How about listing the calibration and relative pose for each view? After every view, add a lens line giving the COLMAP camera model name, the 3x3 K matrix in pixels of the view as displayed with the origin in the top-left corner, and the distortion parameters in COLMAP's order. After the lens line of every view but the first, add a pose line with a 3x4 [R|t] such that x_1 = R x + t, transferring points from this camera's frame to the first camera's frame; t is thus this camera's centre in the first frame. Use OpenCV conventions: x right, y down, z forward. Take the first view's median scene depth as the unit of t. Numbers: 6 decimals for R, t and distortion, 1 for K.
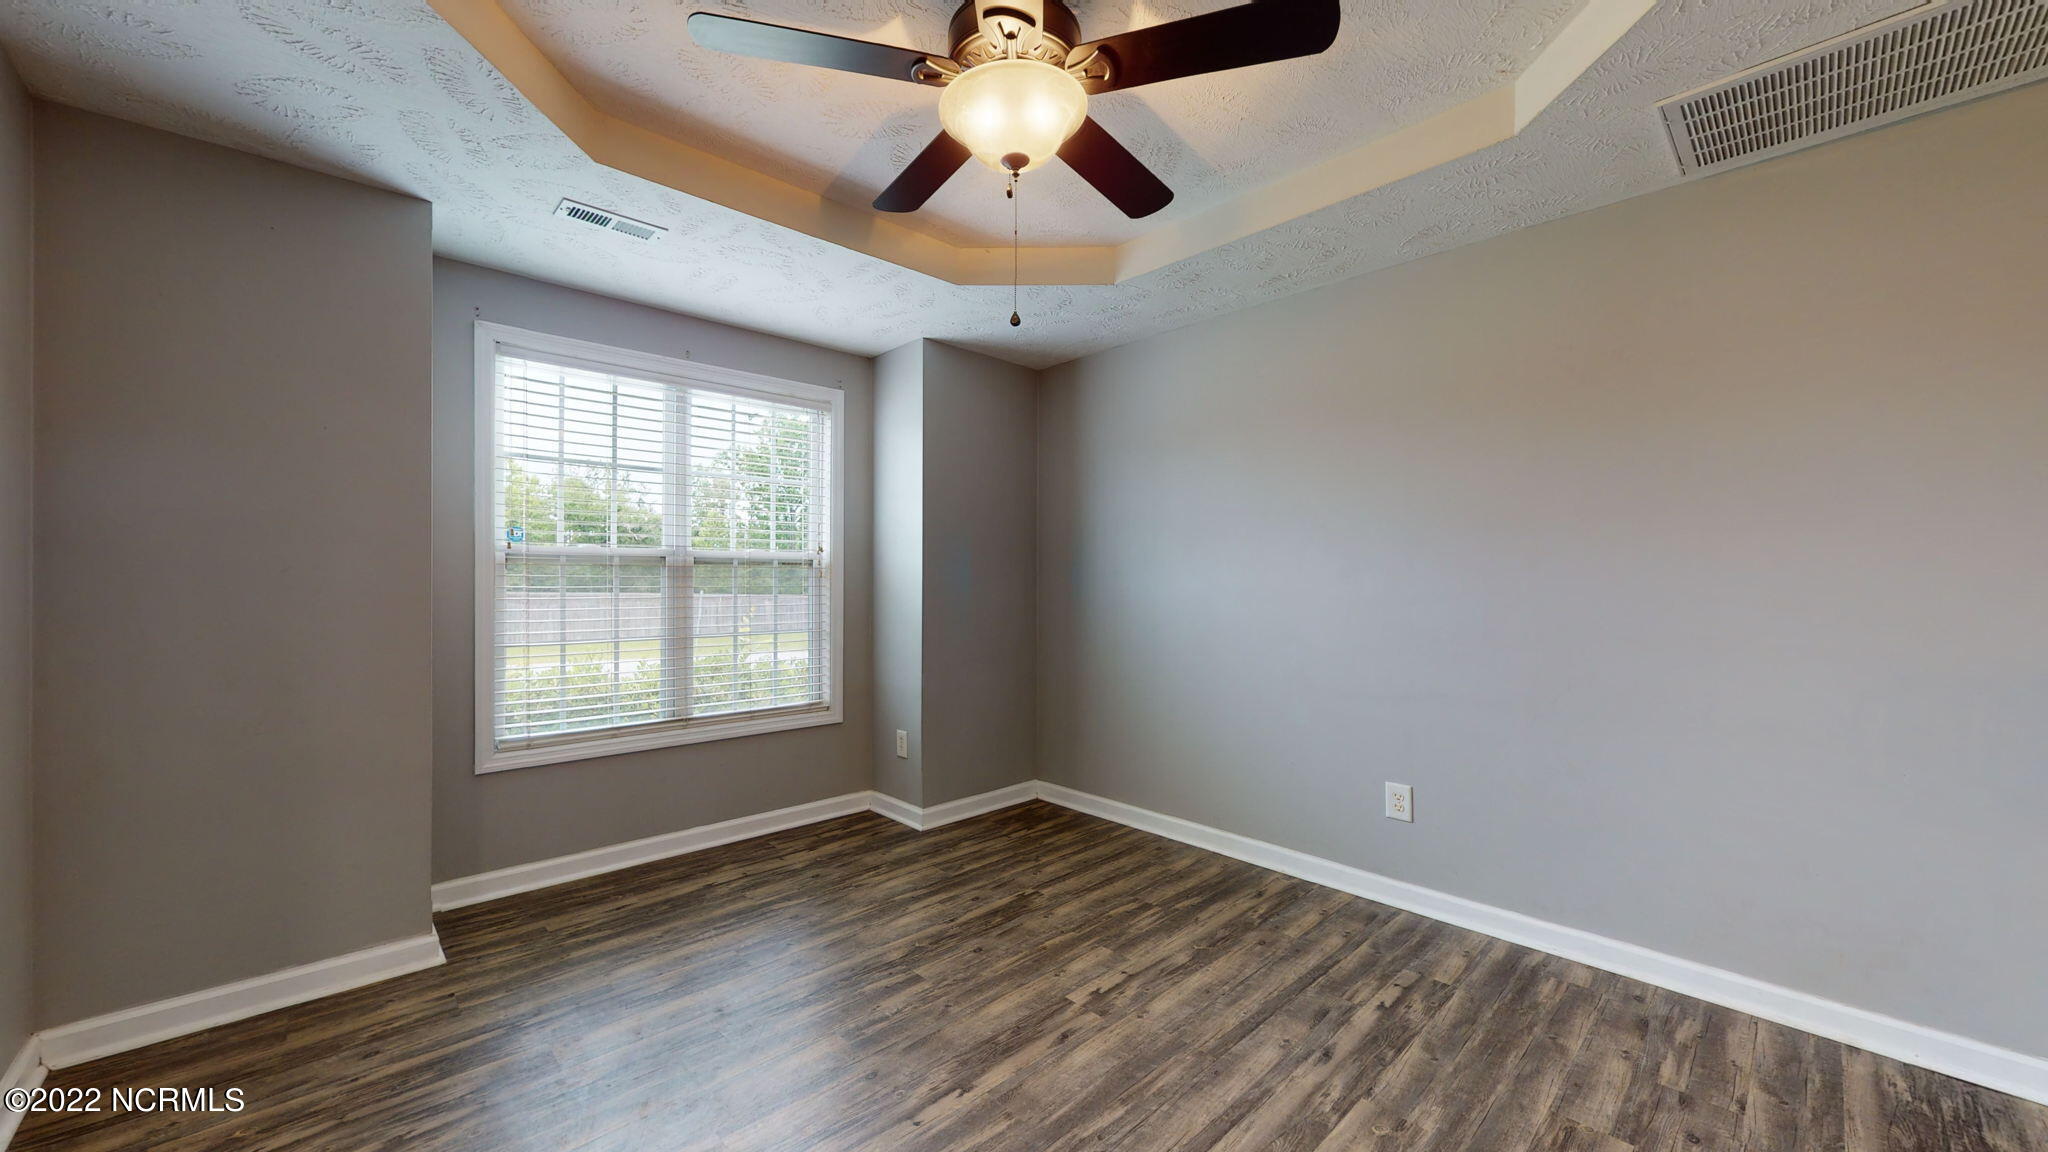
lens RADIAL K [[757.0, 0, 1022.8], [0, 757.0, 575.8], [0, 0, 1]] dist [0.004119, -0.000760]
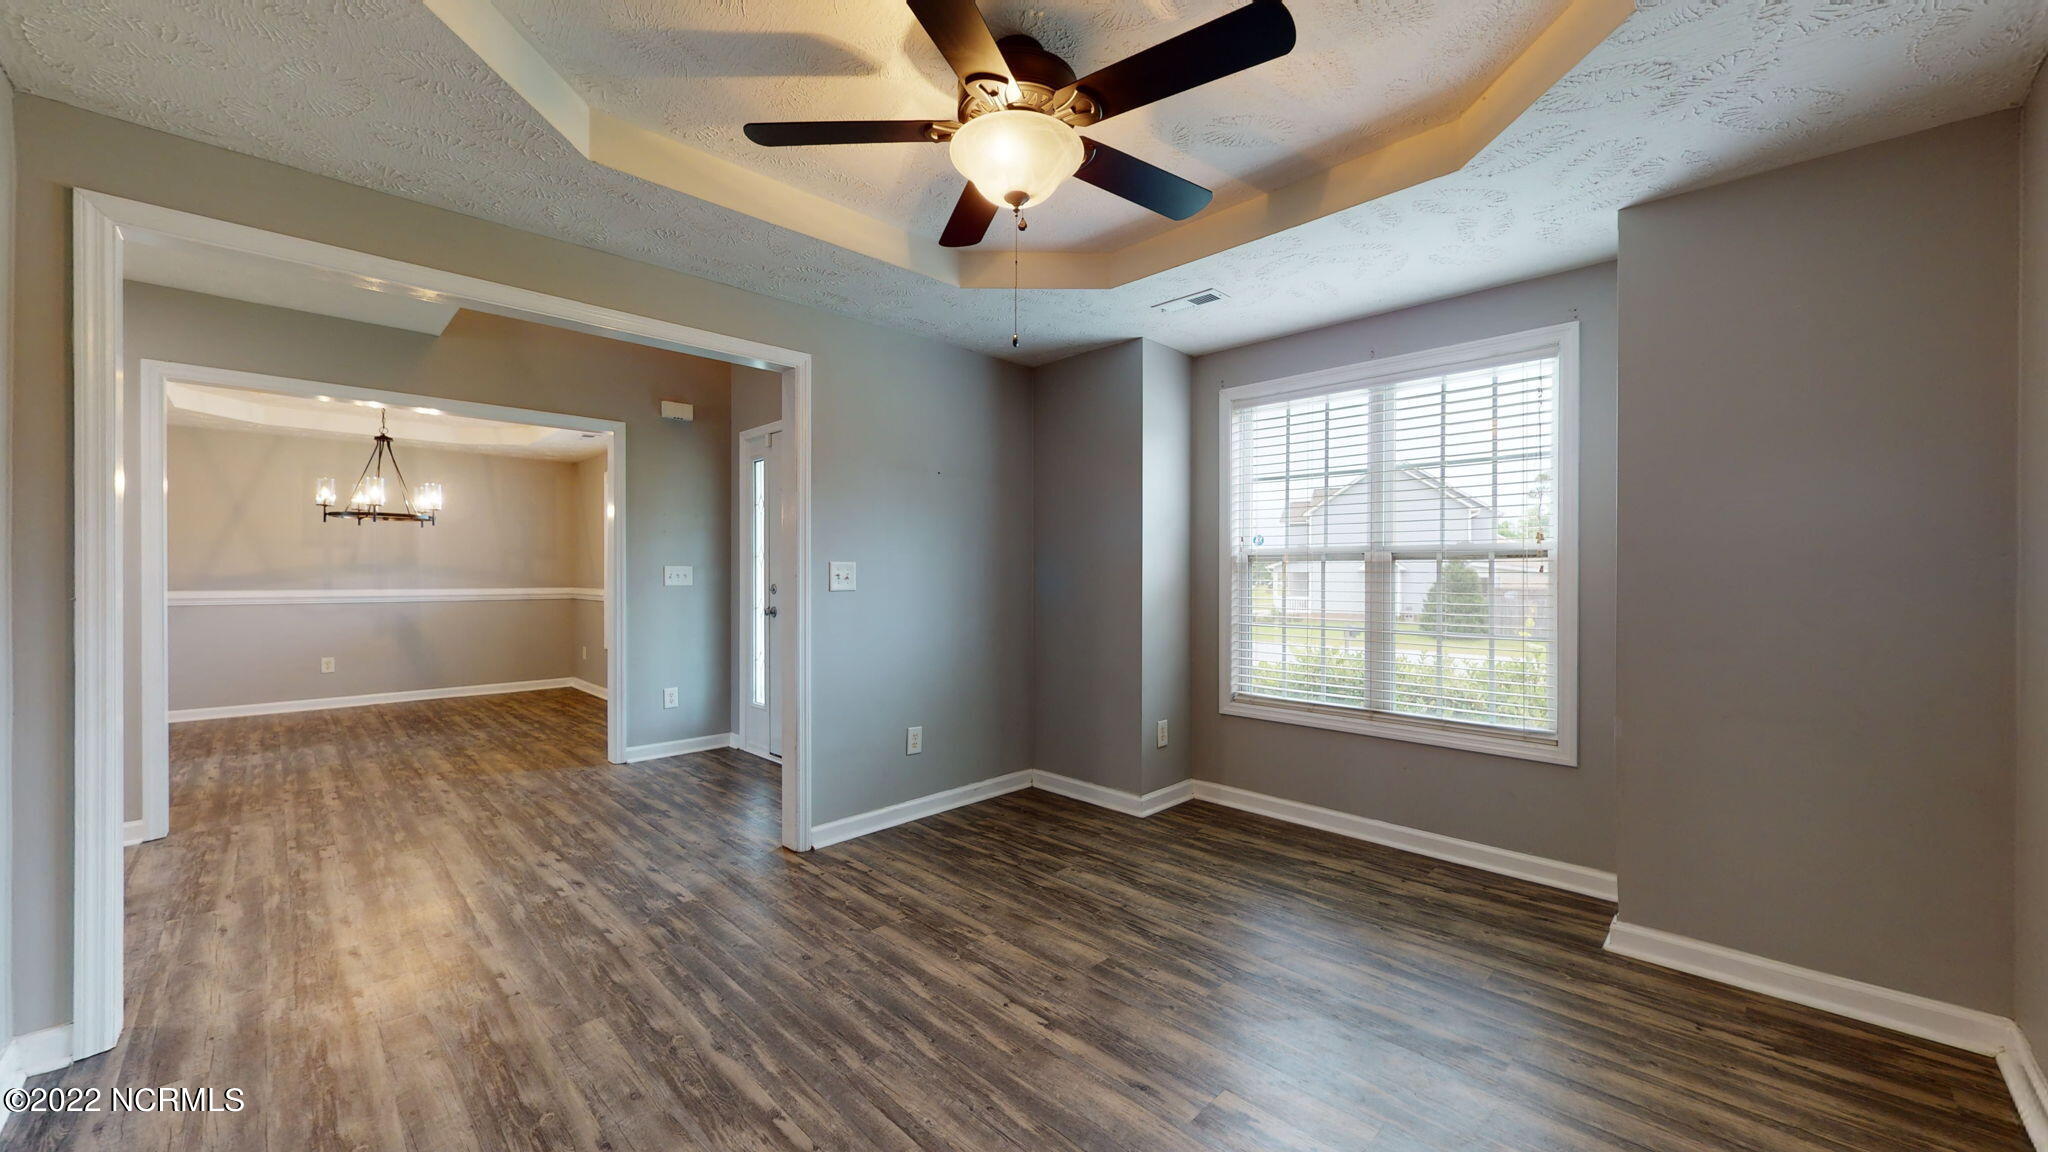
lens RADIAL K [[757.0, 0, 1030.2], [0, 757.0, 576.0], [0, 0, 1]] dist [0.004119, -0.000760]
pose [[0.031524, 0.002133, -0.999501, 0.574358], [0.001651, 0.999996, 0.002186, 0.003071], [0.999502, -0.001719, 0.031521, 0.513976]]
